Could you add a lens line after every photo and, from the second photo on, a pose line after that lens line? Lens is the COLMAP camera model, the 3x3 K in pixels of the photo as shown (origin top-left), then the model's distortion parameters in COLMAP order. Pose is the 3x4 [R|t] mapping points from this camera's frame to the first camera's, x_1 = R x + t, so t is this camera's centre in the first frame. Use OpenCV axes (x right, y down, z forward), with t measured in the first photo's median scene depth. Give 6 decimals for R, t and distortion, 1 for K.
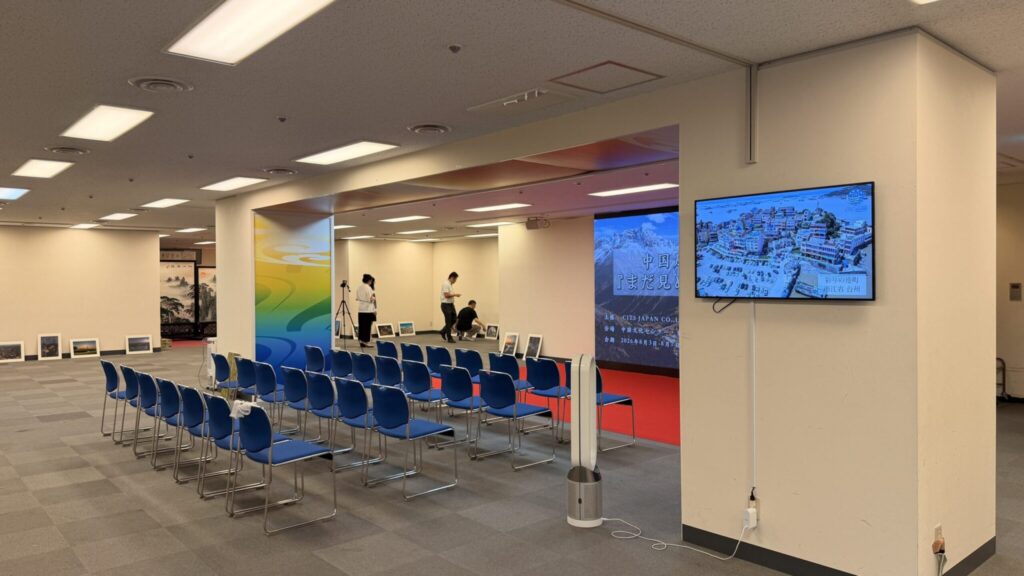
lens RADIAL K [[735.4, 0, 513.1], [0, 735.4, 298.6], [0, 0, 1]] dist [0.135053, -0.068549]
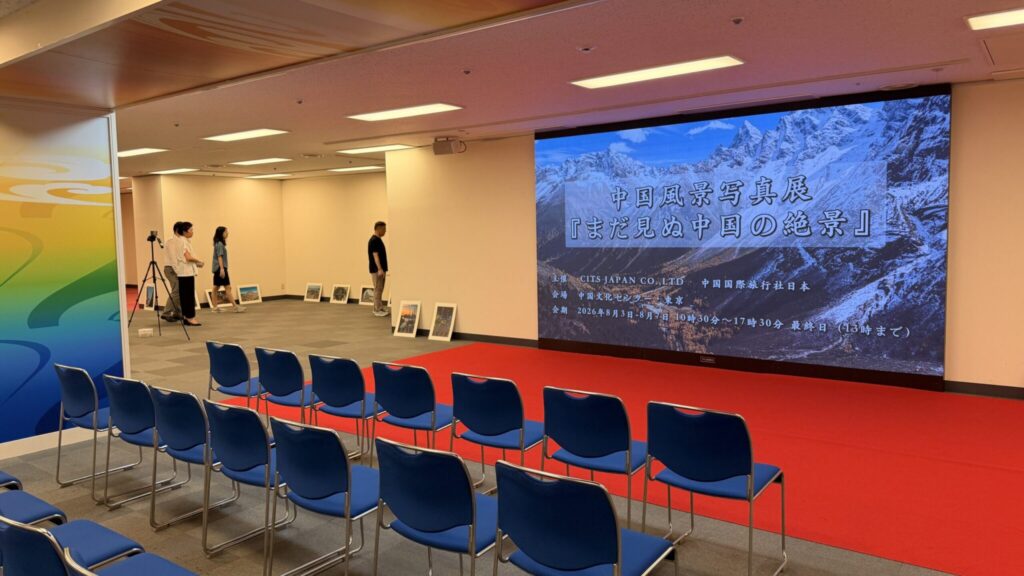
lens RADIAL K [[735.4, 0, 509.6], [0, 735.4, 289.2], [0, 0, 1]] dist [0.135053, -0.068549]
pose [[0.978954, -0.031287, 0.201666, -0.060709], [0.019868, 0.998095, 0.058403, -0.007002], [-0.203109, -0.053167, 0.977712, 0.315286]]
